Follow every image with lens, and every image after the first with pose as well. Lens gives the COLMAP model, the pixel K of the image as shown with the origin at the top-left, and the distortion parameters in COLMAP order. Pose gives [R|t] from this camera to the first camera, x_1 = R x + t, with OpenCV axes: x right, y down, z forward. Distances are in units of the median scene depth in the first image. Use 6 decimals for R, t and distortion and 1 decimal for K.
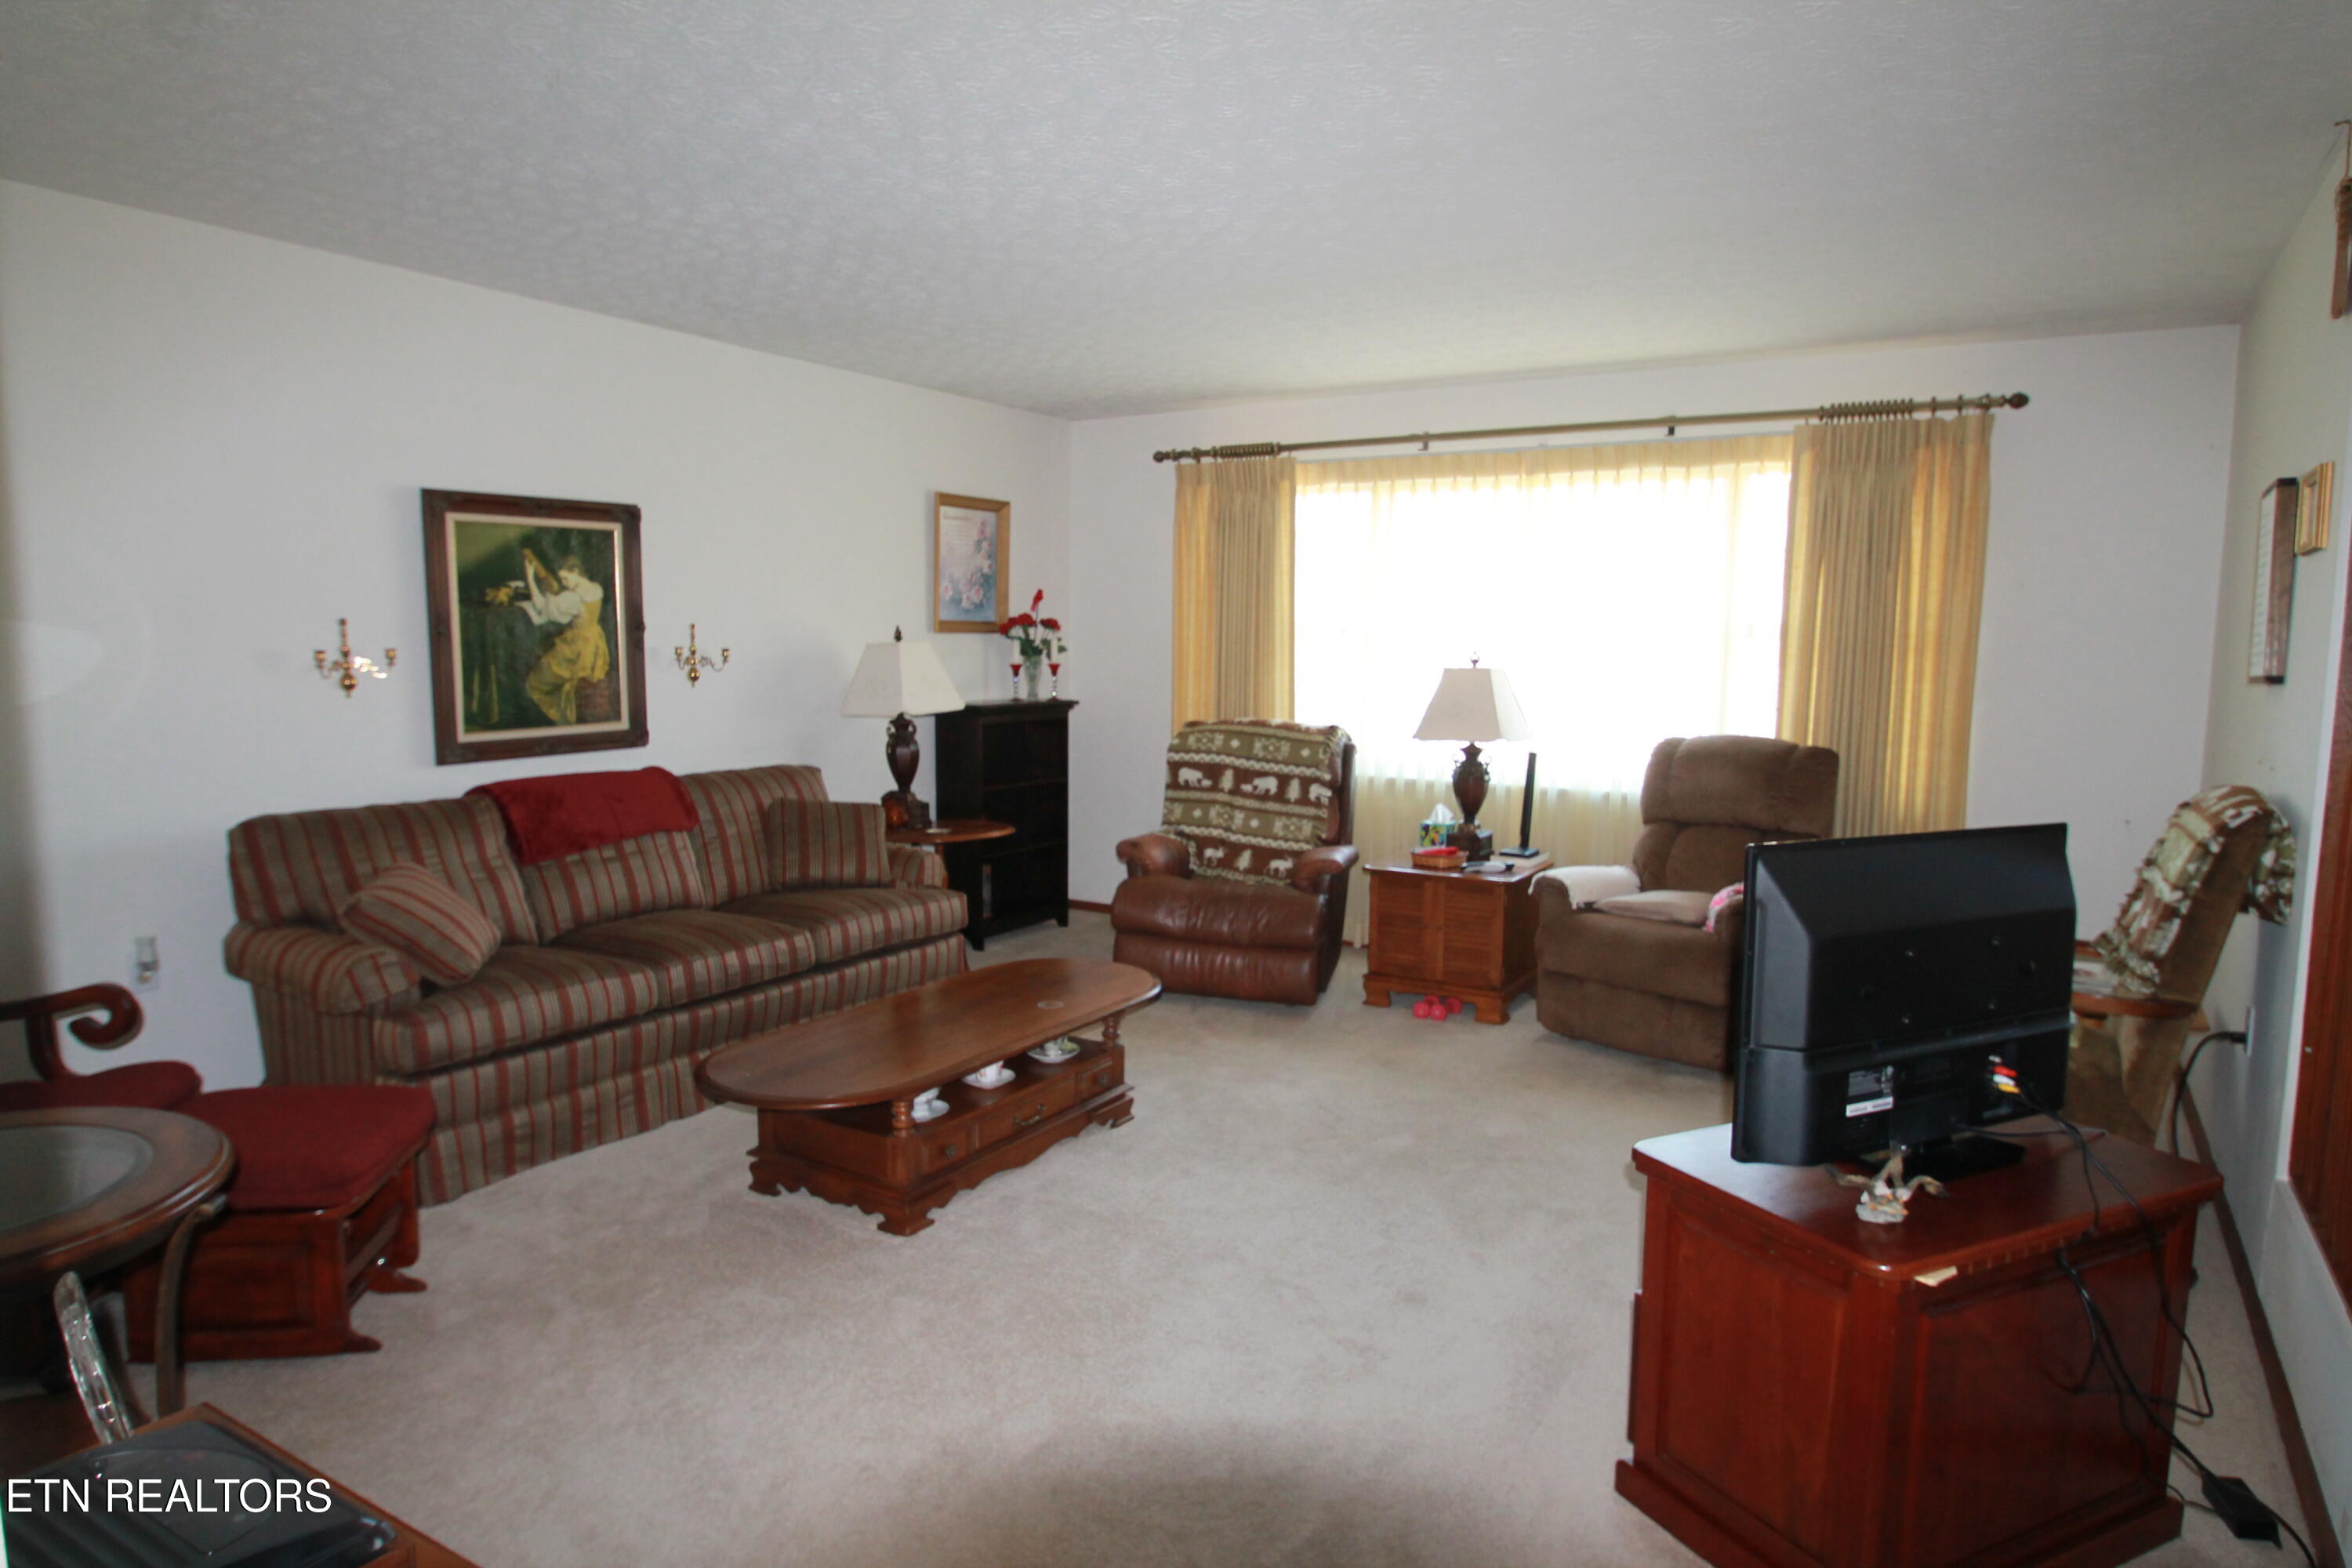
lens RADIAL K [[1401.1, 0, 1176.0], [0, 1401.1, 784.0], [0, 0, 1]] dist [-0.008726, -0.003384]
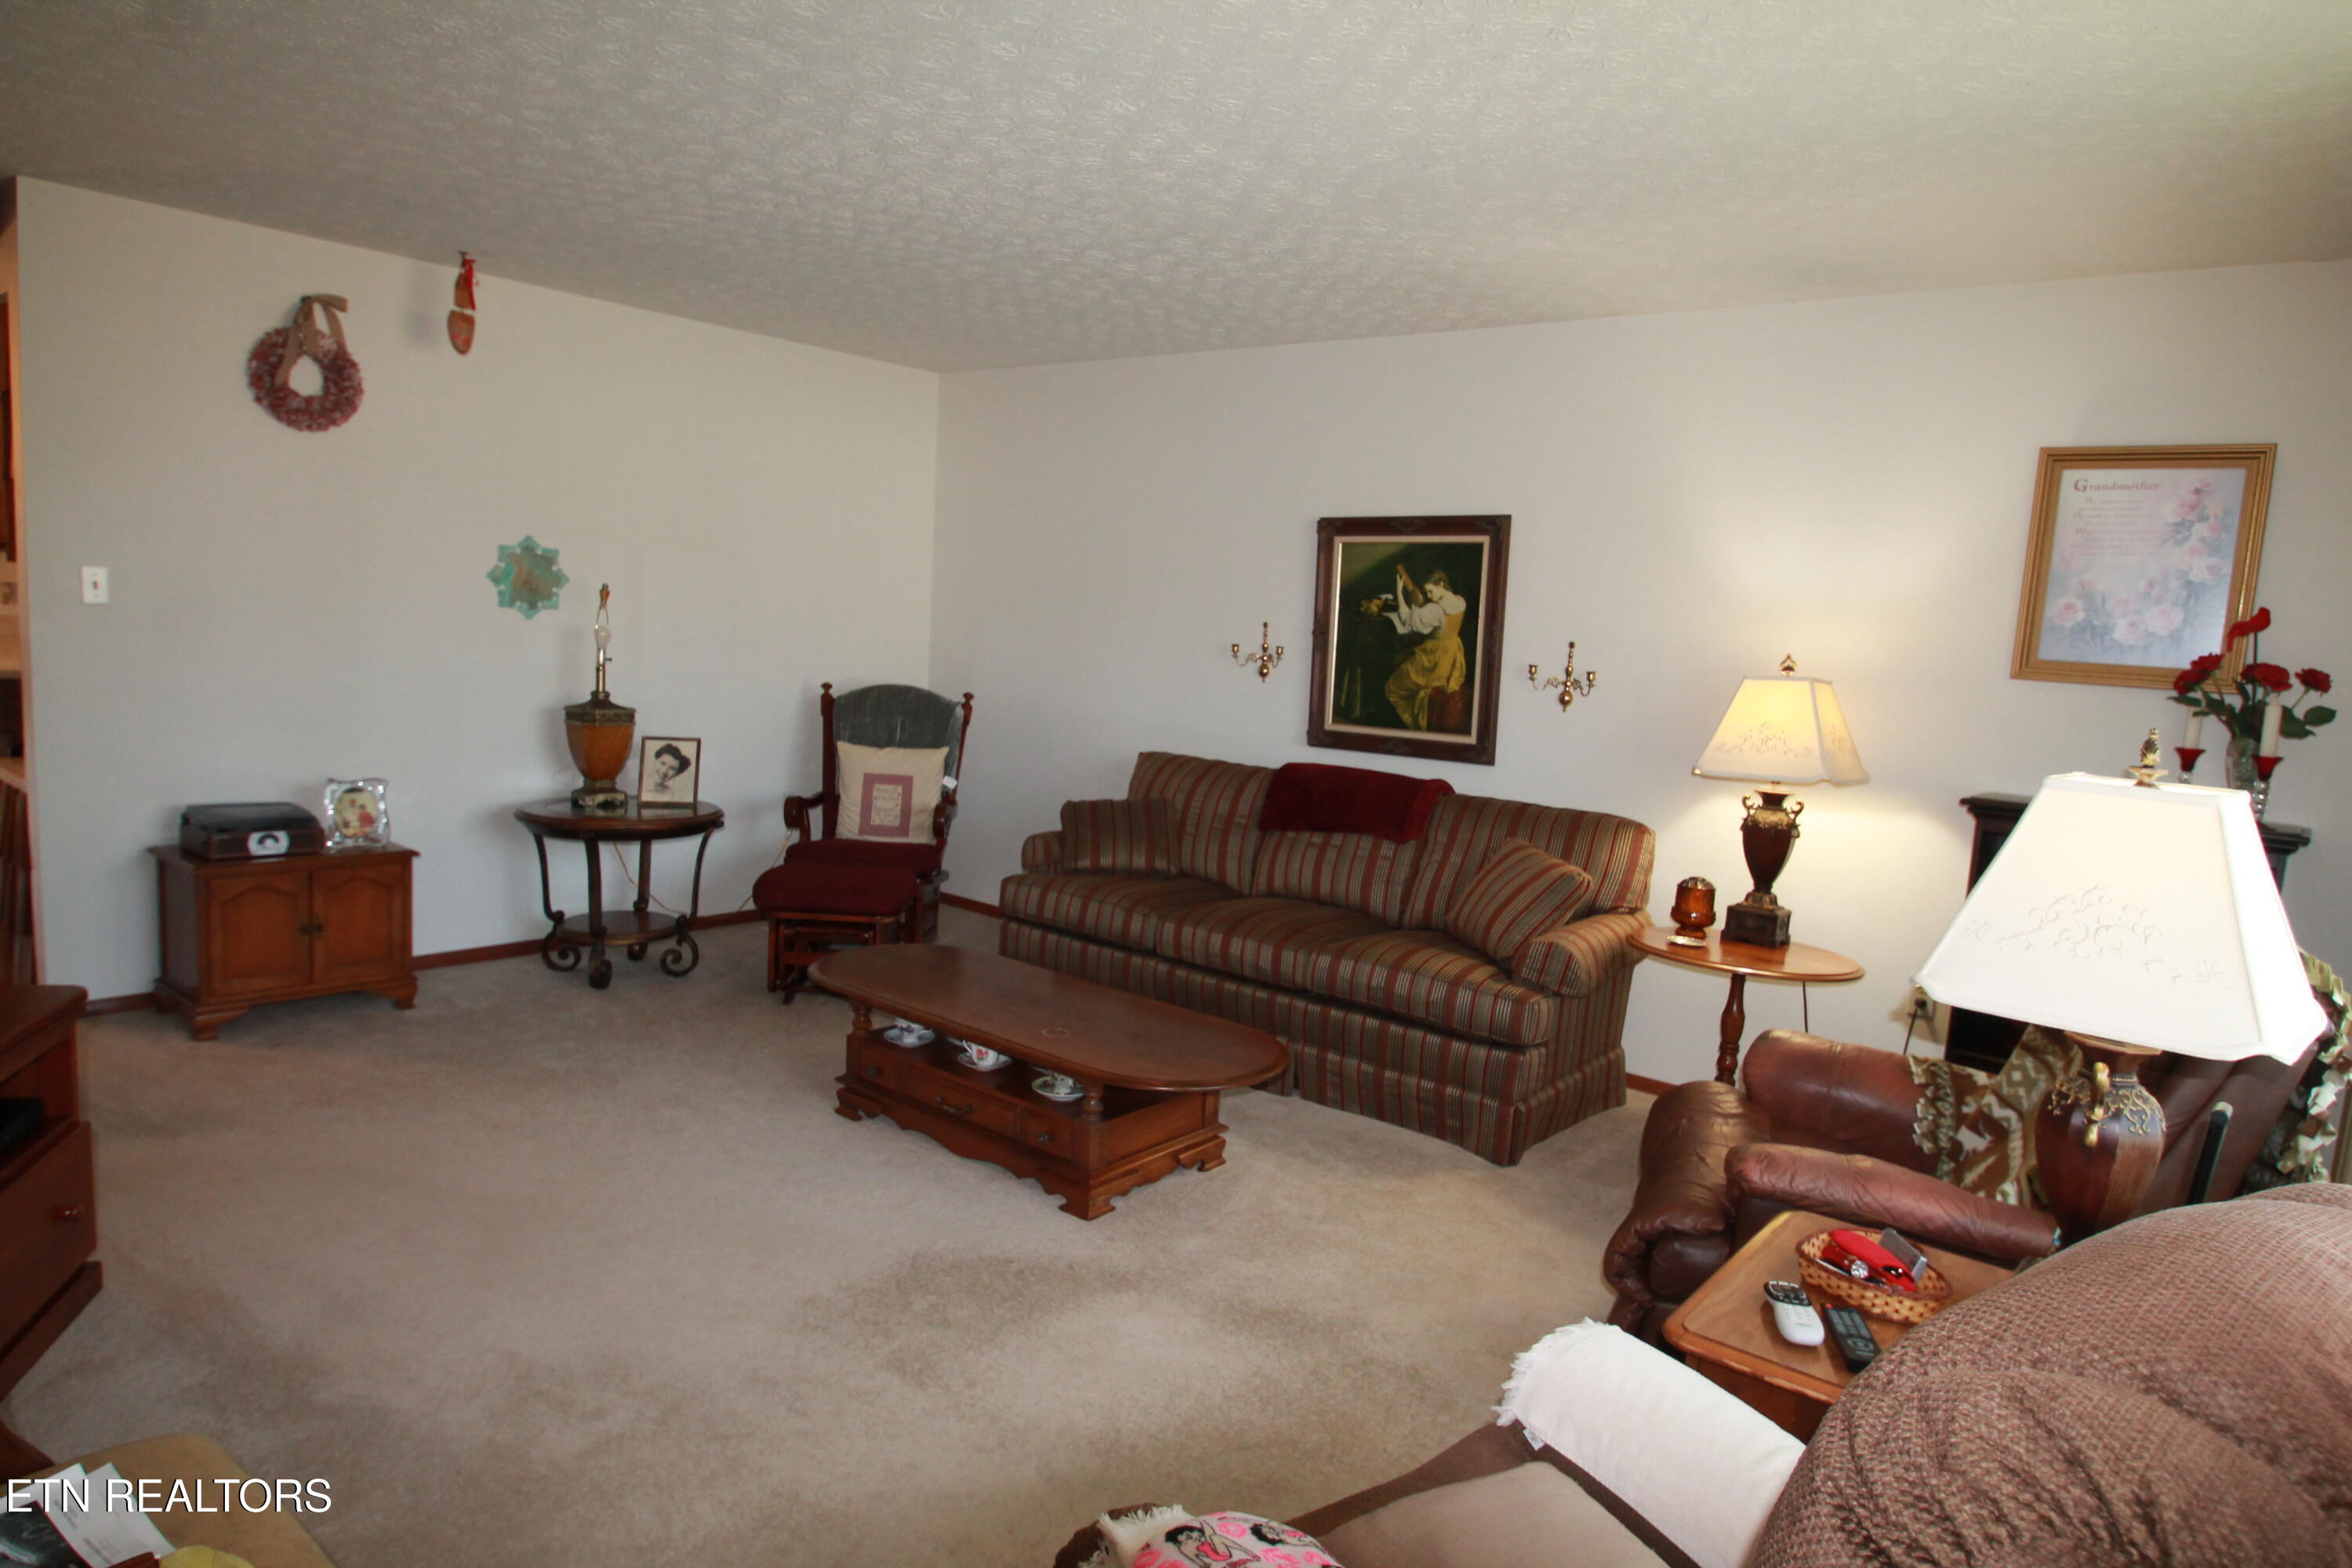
lens RADIAL K [[1411.2, 0, 1176.0], [0, 1411.2, 784.0], [0, 0, 1]] dist [-0.008315, -0.000295]
pose [[-0.126069, 0.095882, -0.987377, 0.654265], [-0.170960, 0.978327, 0.116832, -0.097535], [0.977179, 0.183531, -0.106944, 0.963231]]
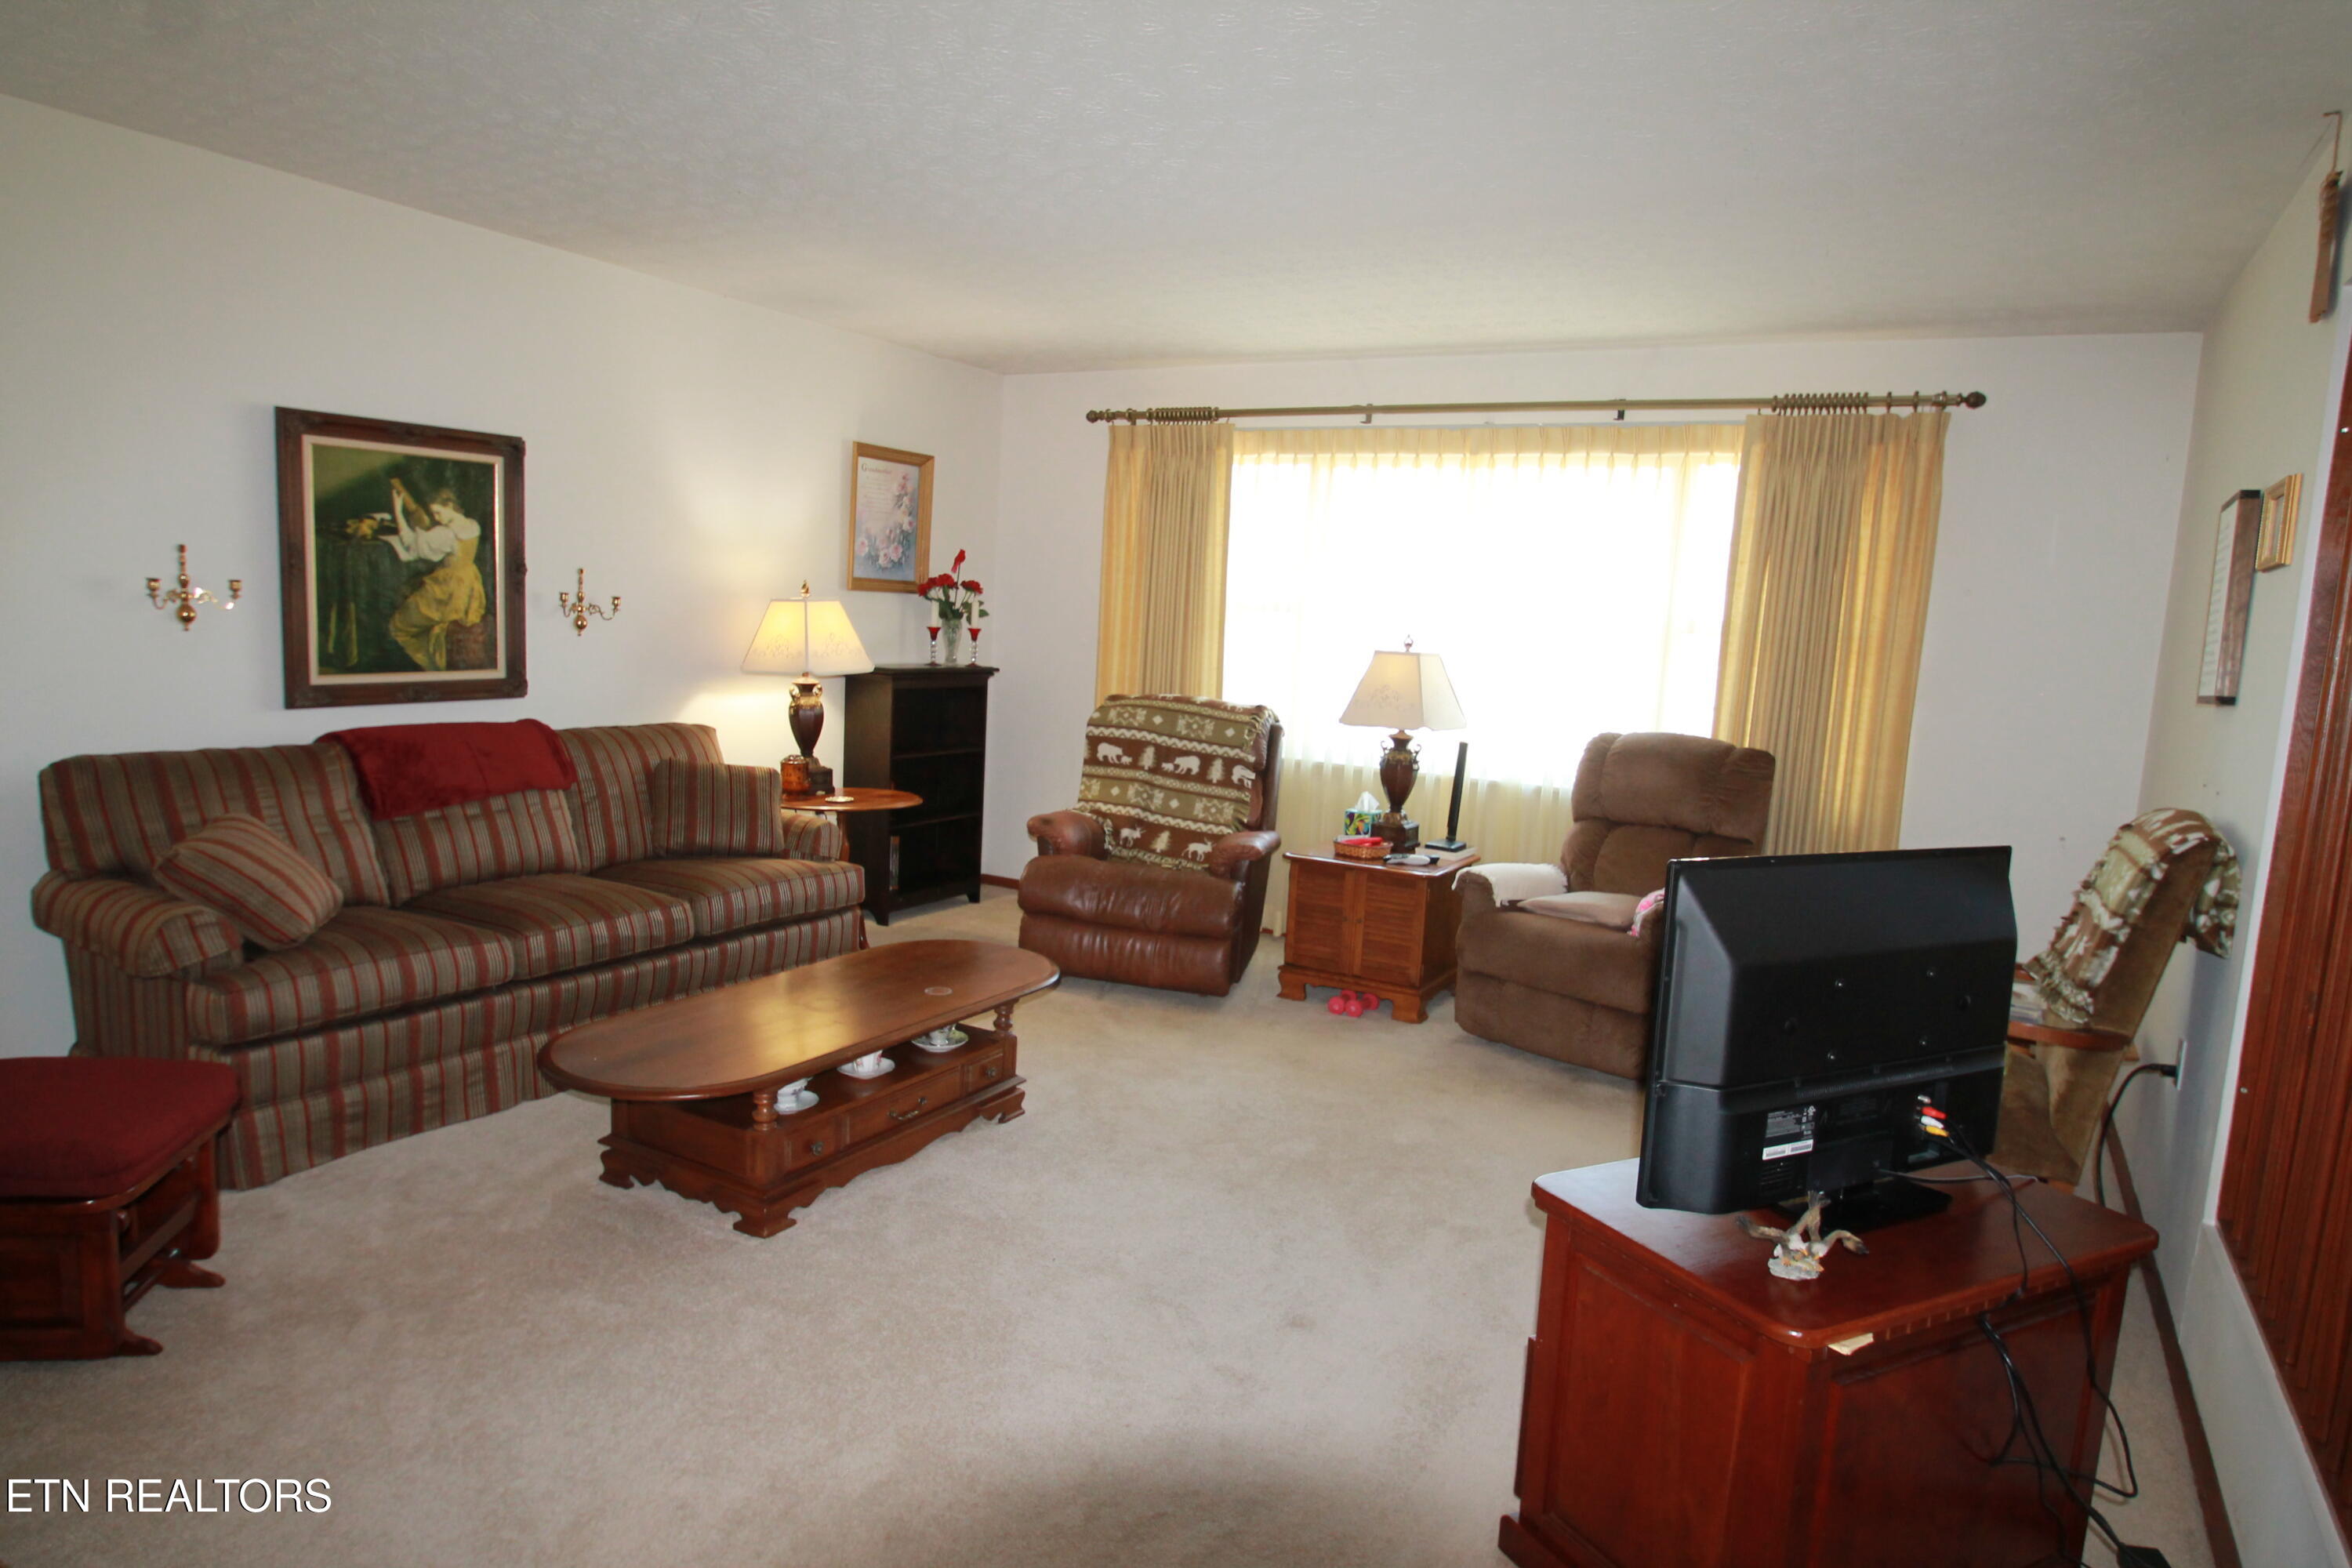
lens RADIAL K [[1411.2, 0, 1176.0], [0, 1411.2, 784.0], [0, 0, 1]] dist [-0.008315, -0.000295]
pose [[0.998356, 0.039838, 0.041208, 0.021328], [-0.040611, 0.999011, 0.018103, -0.003954], [-0.040446, -0.019747, 0.998987, 0.043572]]
